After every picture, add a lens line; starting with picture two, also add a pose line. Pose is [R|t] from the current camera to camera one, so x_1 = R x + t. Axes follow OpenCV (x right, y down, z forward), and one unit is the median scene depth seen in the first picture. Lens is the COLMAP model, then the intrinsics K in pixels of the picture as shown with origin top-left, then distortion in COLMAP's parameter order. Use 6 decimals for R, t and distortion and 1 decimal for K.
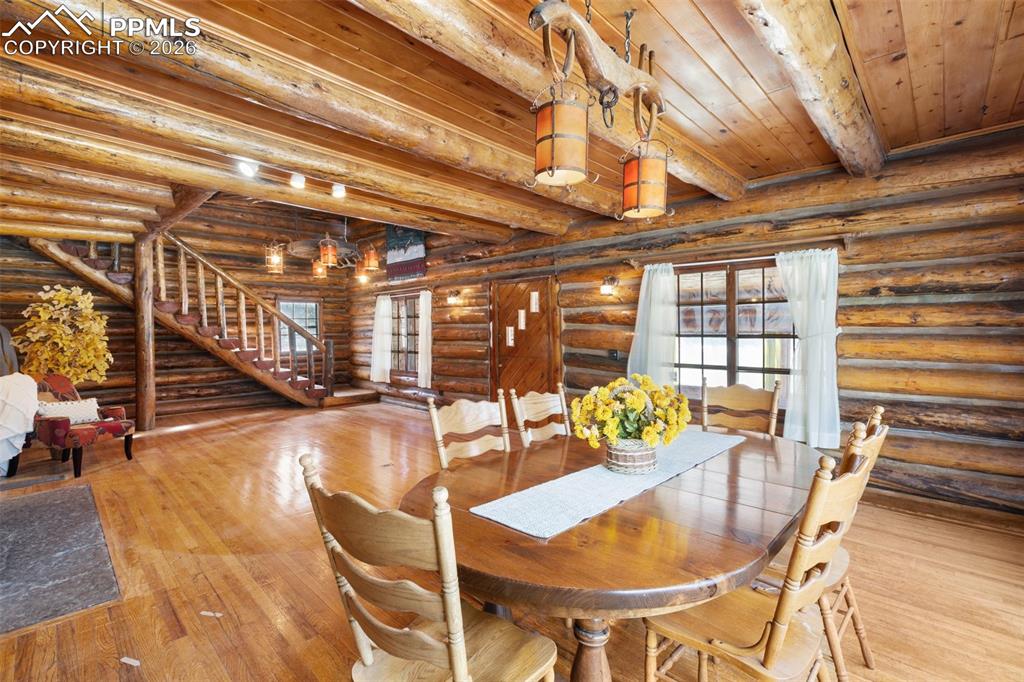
lens RADIAL K [[454.5, 0, 514.4], [0, 454.5, 339.4], [0, 0, 1]] dist [0.007186, -0.001977]
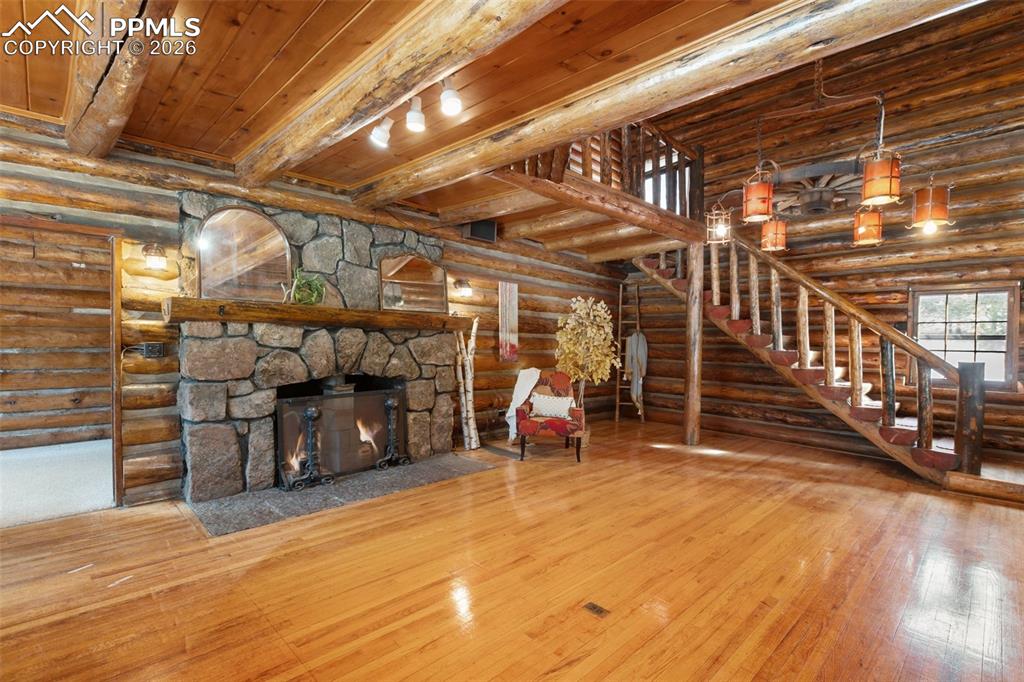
lens RADIAL K [[476.5, 0, 535.6], [0, 476.5, 345.1], [0, 0, 1]] dist [0.005575, 0.000514]
pose [[0.000537, 0.018859, -0.999822, 0.222467], [-0.039403, 0.999046, 0.018823, -0.014948], [0.999223, 0.039386, 0.001279, 0.899363]]
